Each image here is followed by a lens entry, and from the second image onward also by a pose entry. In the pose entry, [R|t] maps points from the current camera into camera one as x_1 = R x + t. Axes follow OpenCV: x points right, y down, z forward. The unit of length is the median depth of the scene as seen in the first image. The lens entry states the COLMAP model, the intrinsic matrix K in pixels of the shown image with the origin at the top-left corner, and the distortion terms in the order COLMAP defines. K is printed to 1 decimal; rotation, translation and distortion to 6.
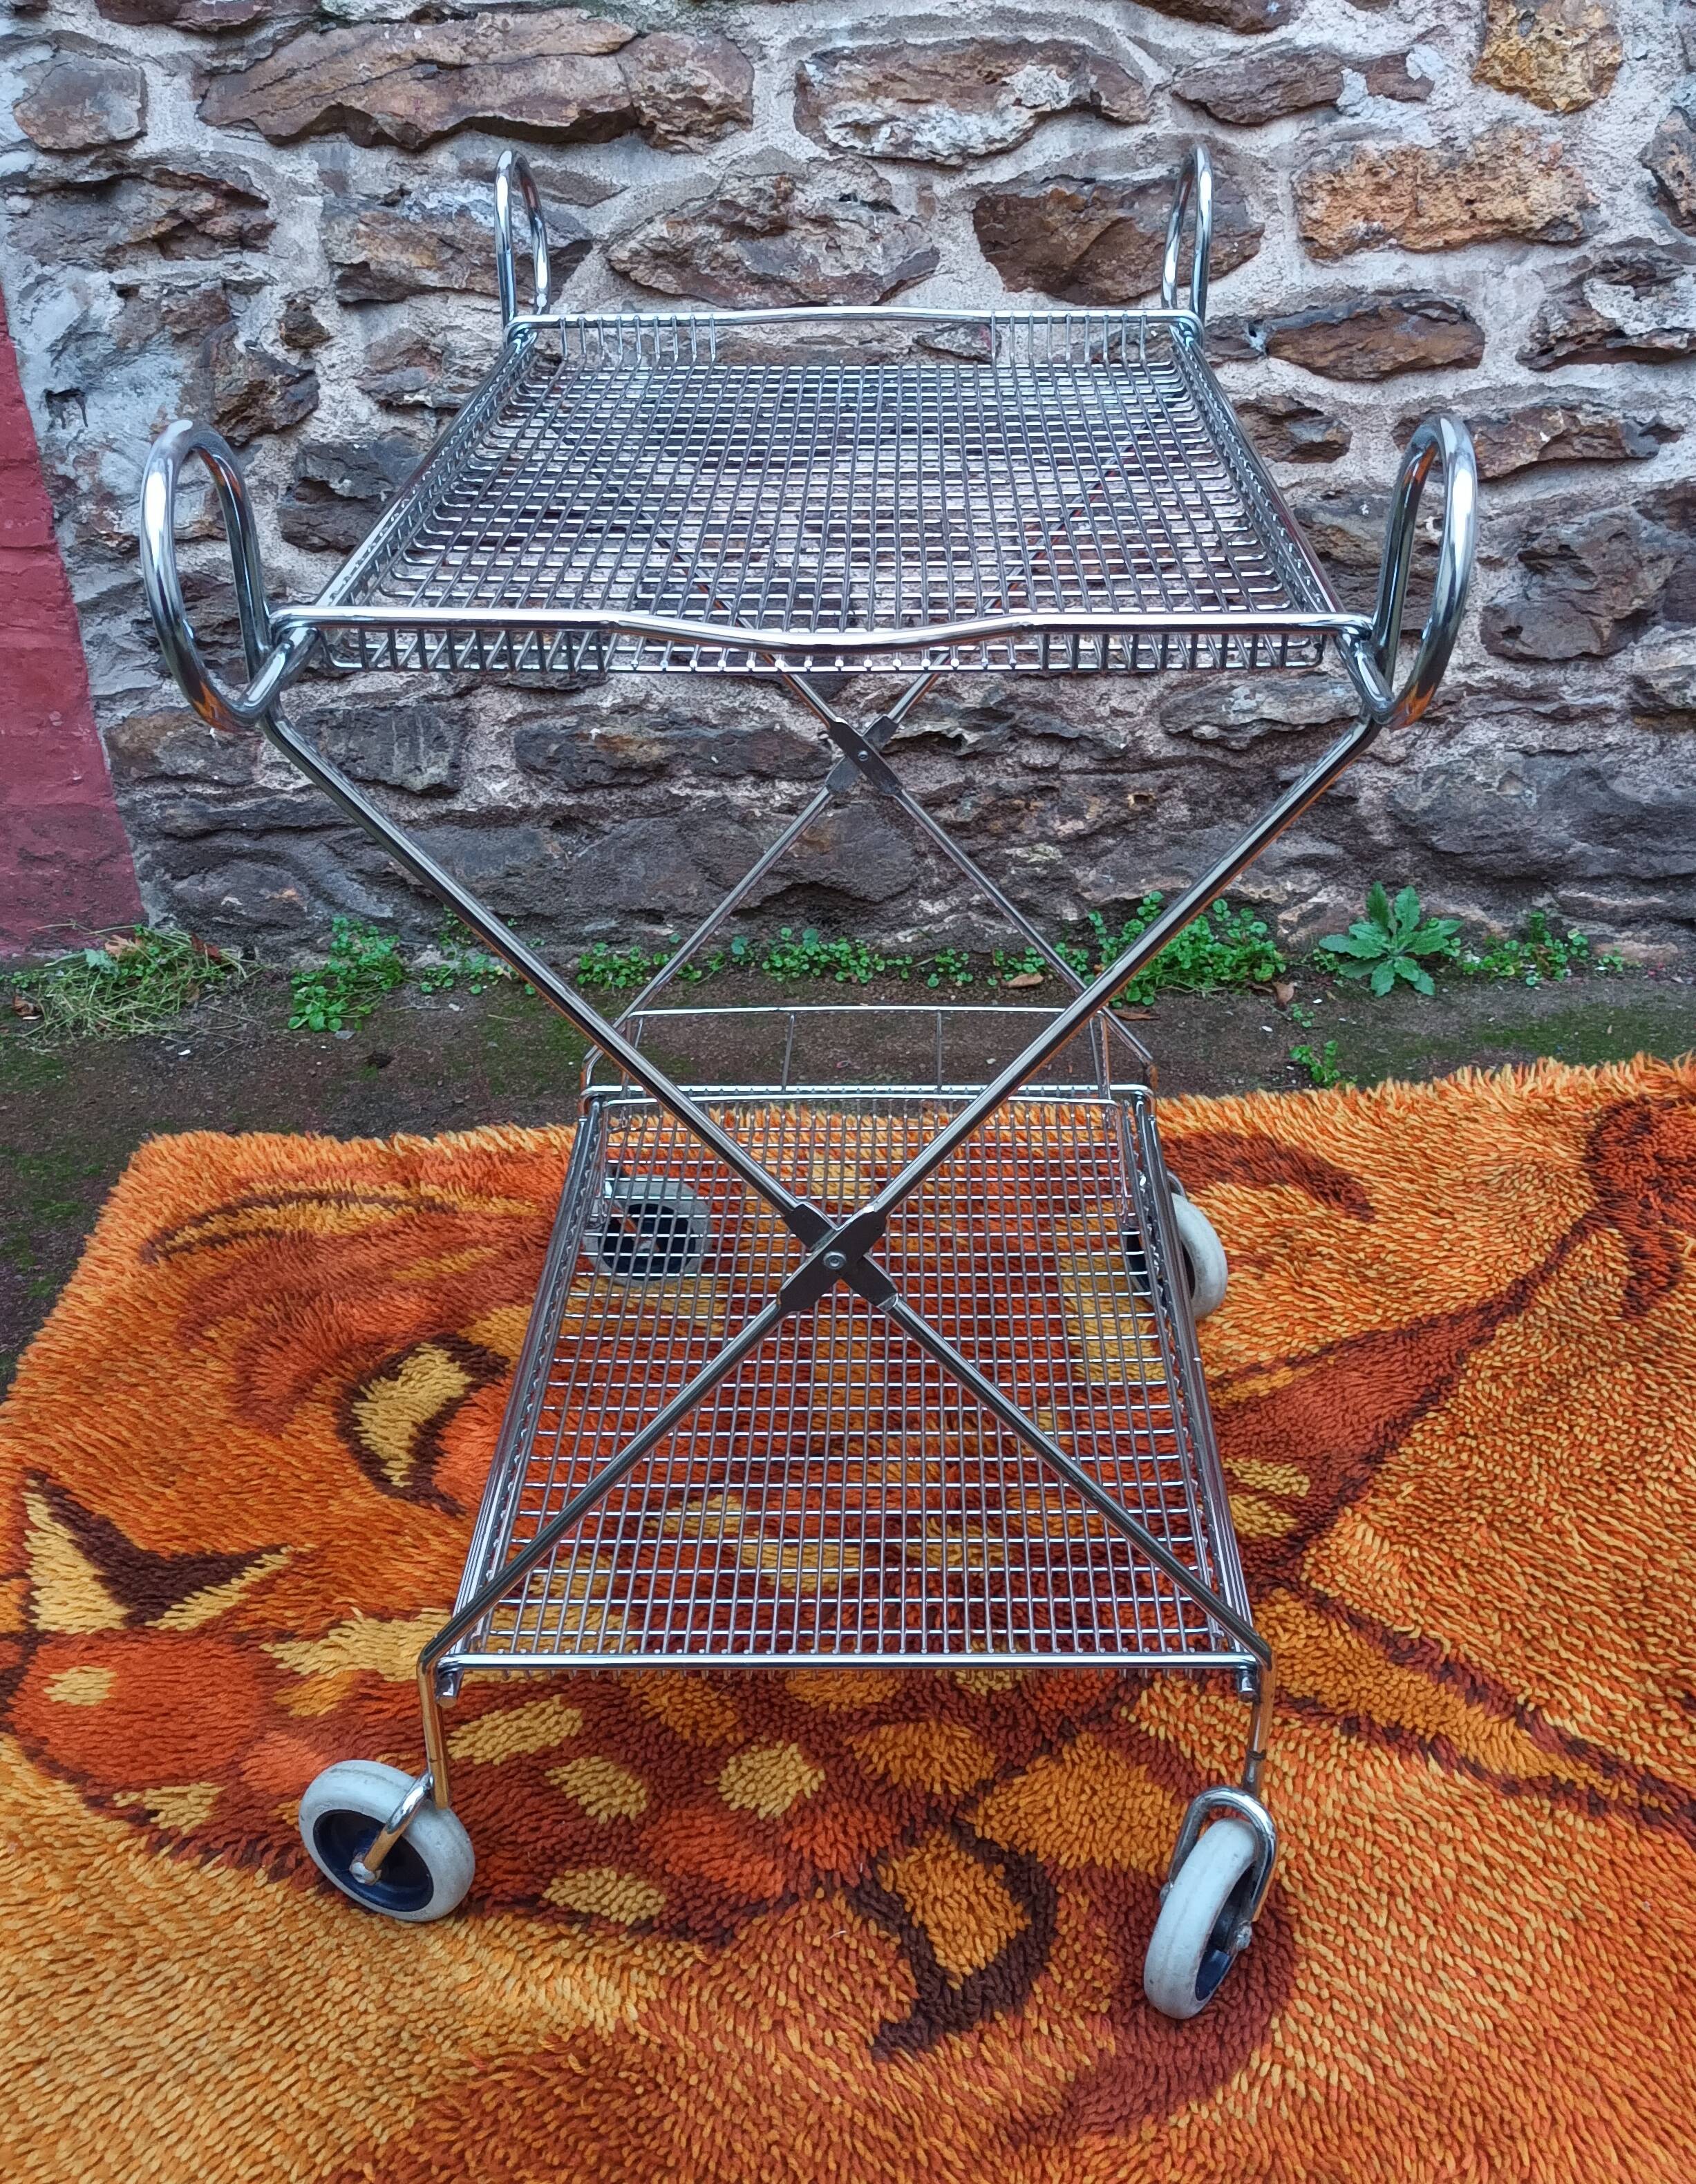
lens RADIAL K [[2042.5, 0, 910.1], [0, 2042.5, 981.5], [0, 0, 1]] dist [0.029825, -0.027059]
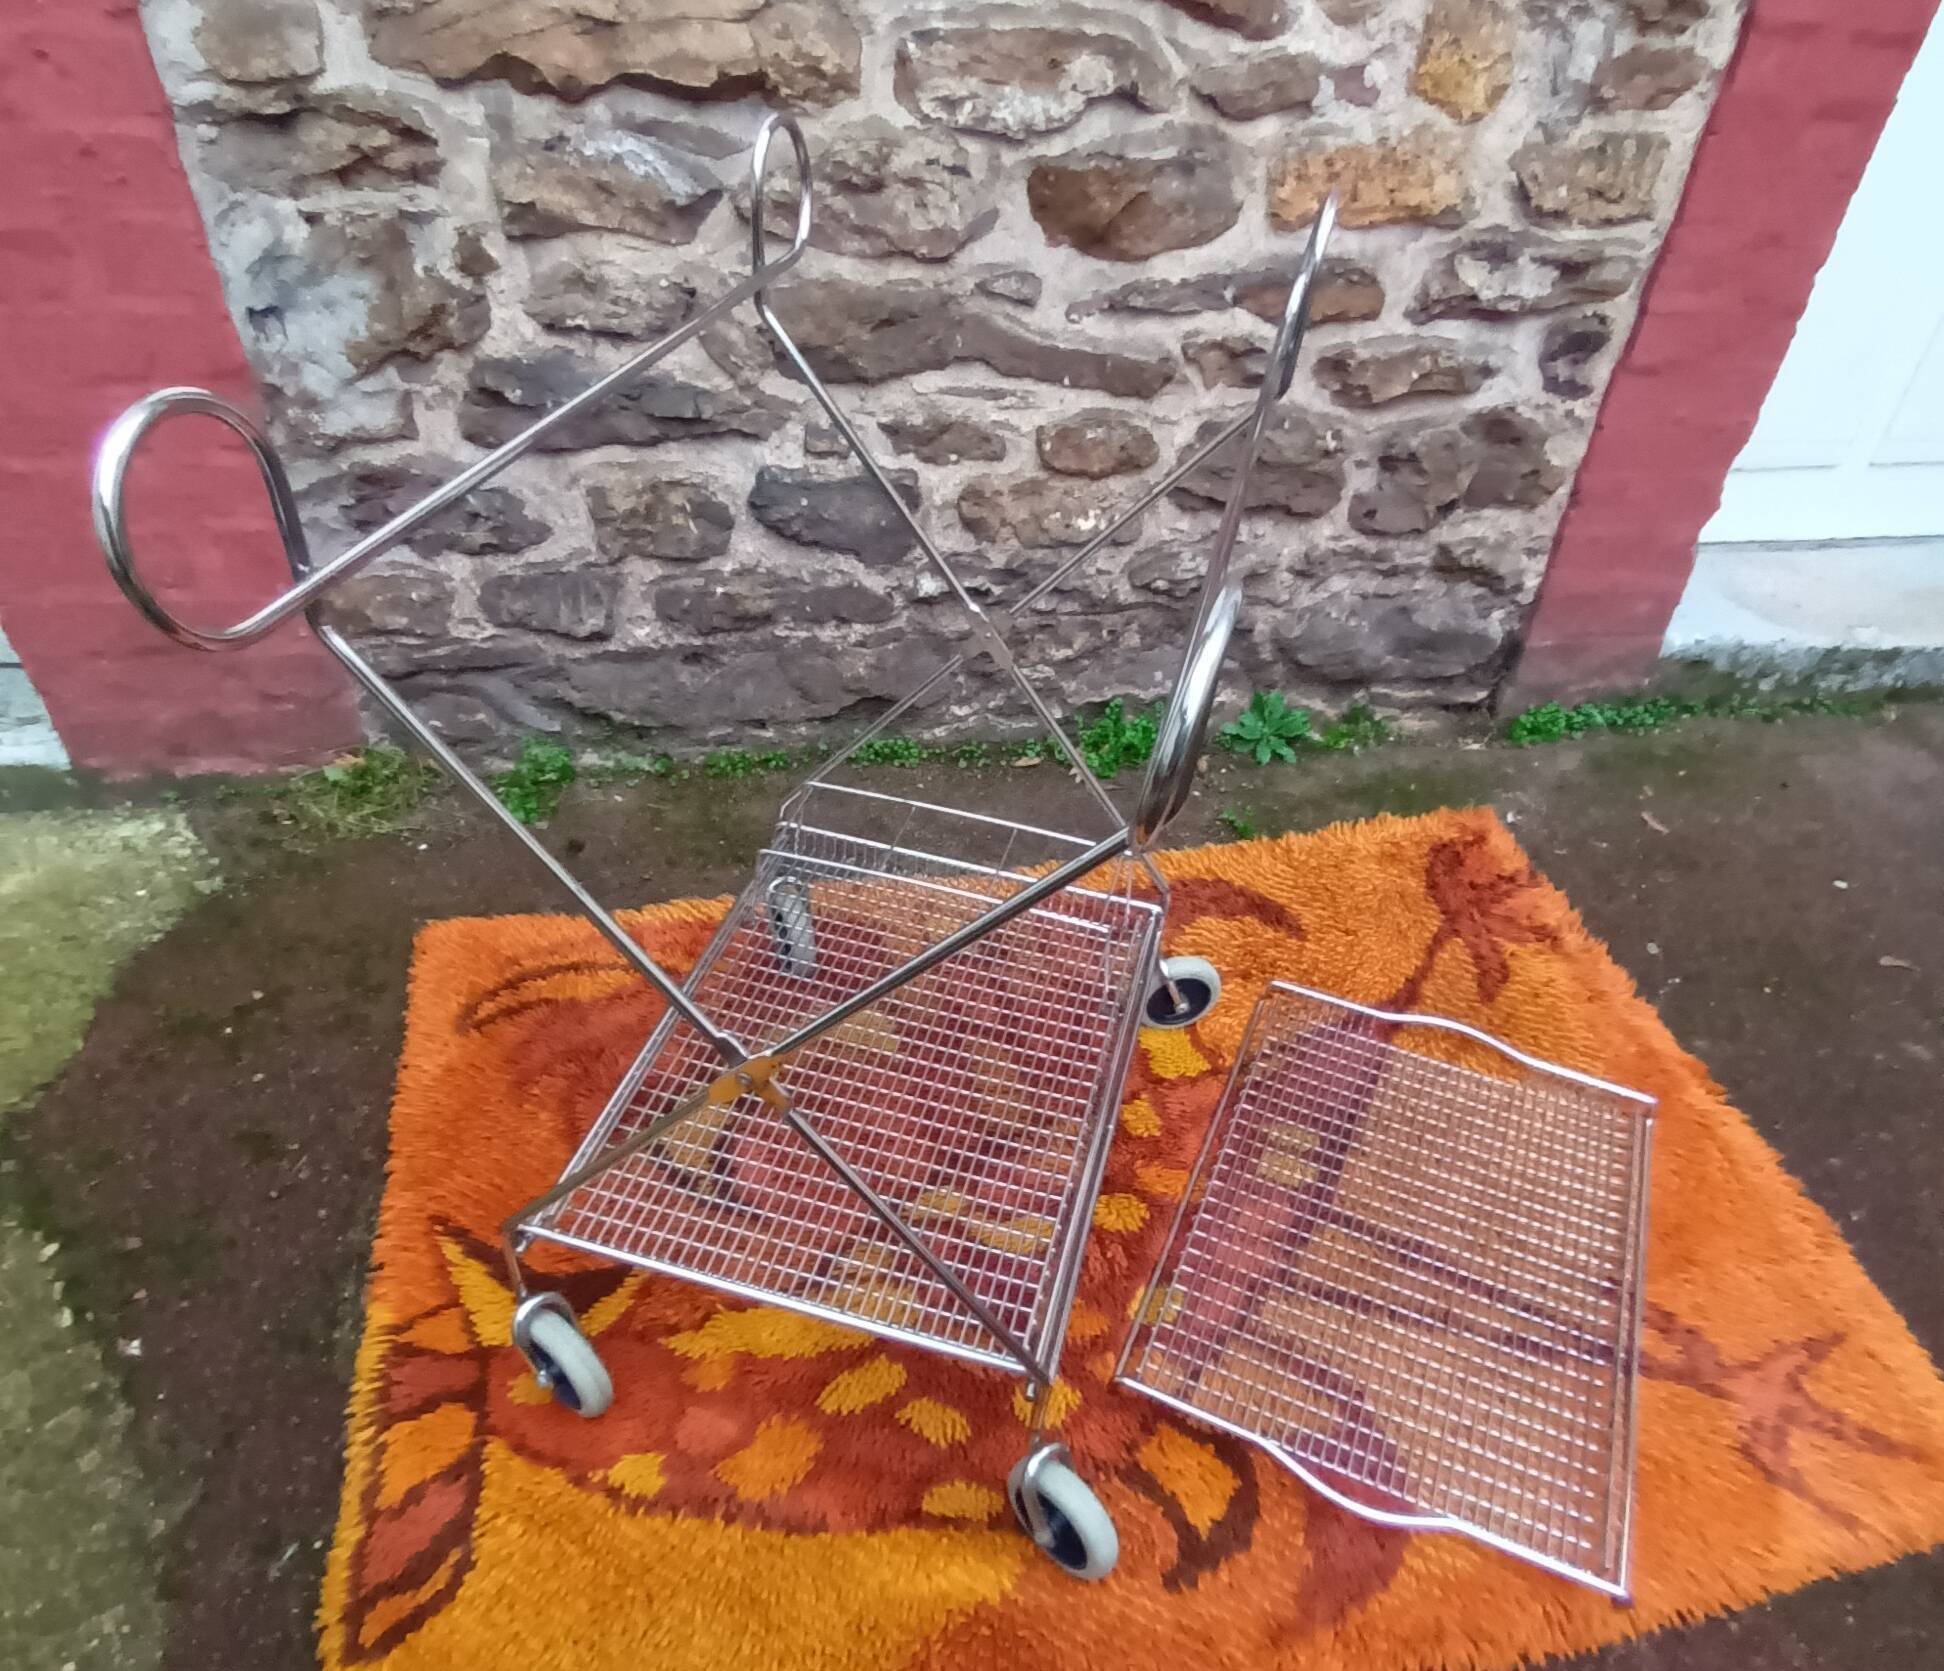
lens RADIAL K [[1273.0, 0, 968.2], [0, 1273.0, 953.3], [0, 0, 1]] dist [-0.008391, 0.009850]
pose [[0.979693, -0.067543, 0.188787, -0.190305], [0.020304, 0.970133, 0.241723, -0.102233], [-0.199475, -0.232982, 0.951803, 0.147182]]
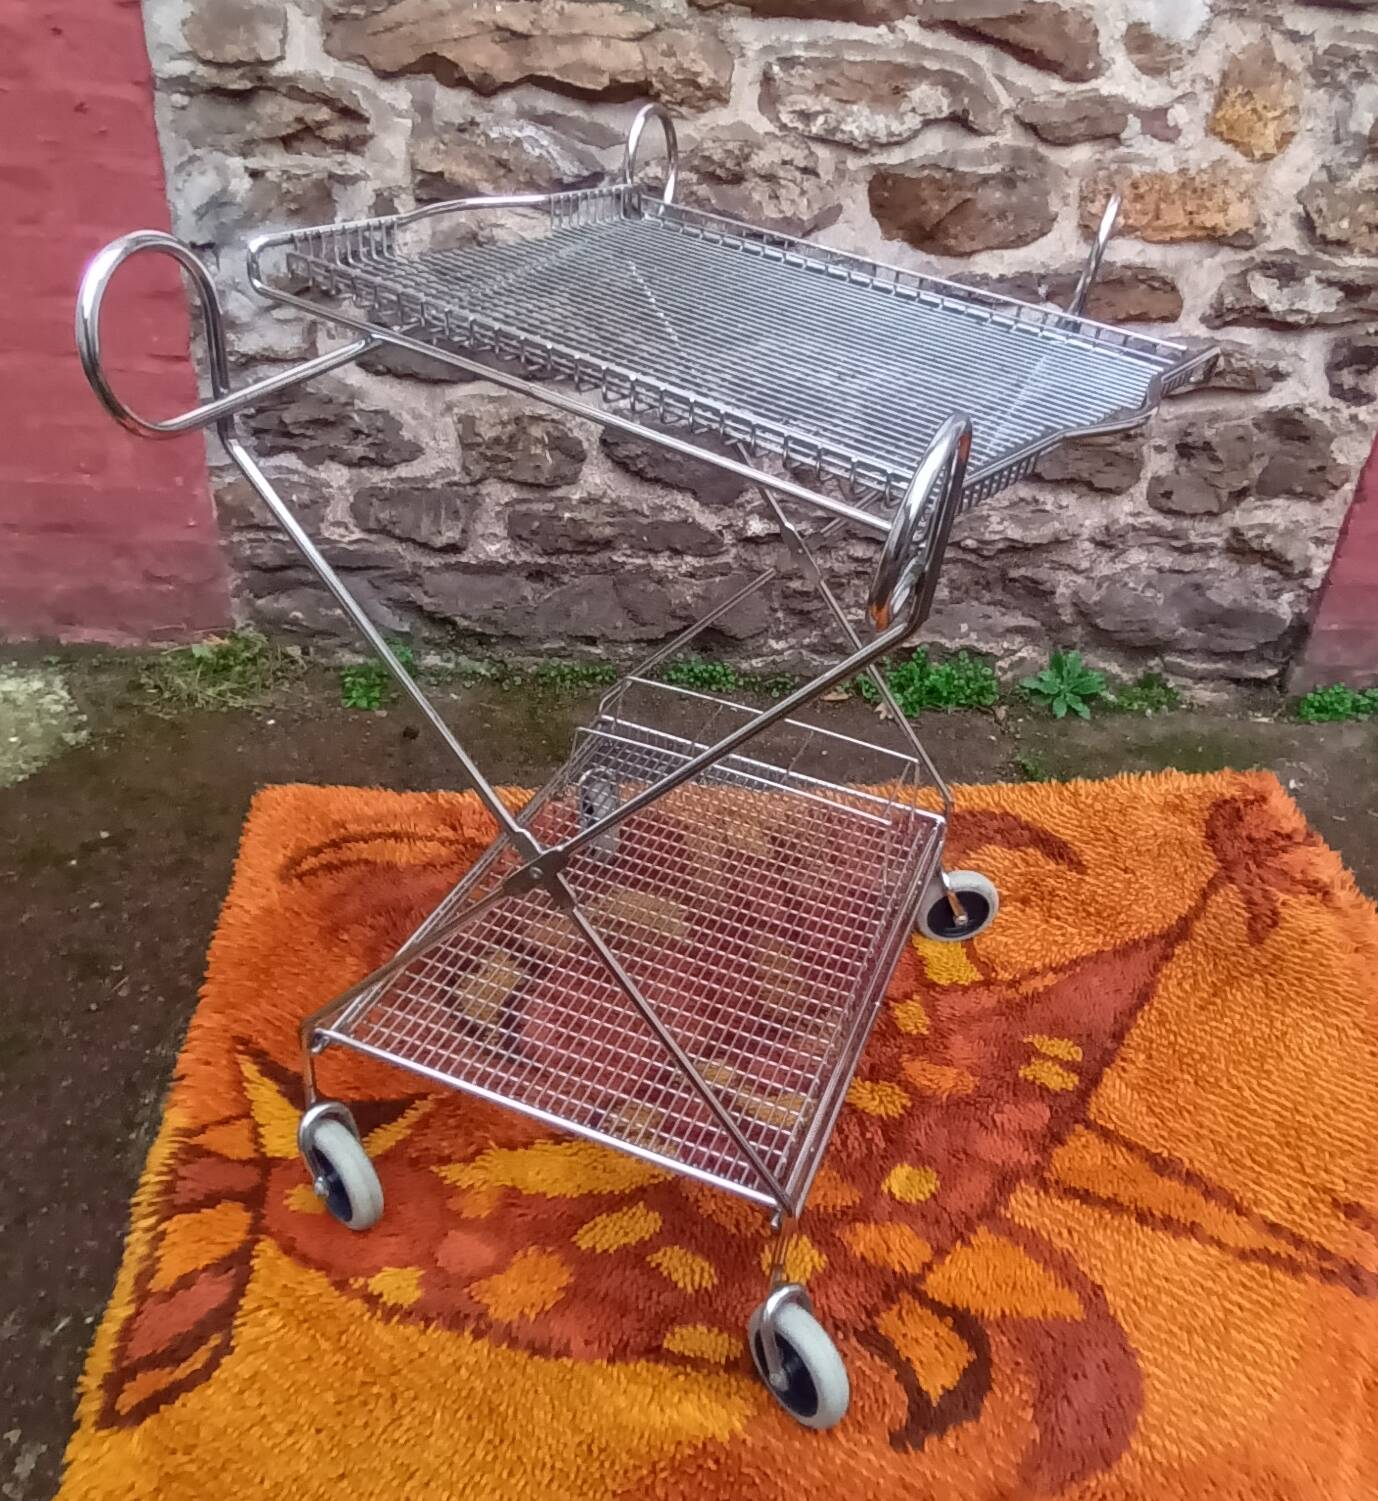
lens RADIAL K [[1271.5, 0, 743.5], [0, 1271.5, 765.7], [0, 0, 1]] dist [-0.007738, 0.011034]
pose [[0.987261, 0.039447, 0.154143, -0.184069], [-0.055708, 0.993157, 0.102640, -0.050944], [-0.149039, -0.109919, 0.982703, 0.079005]]
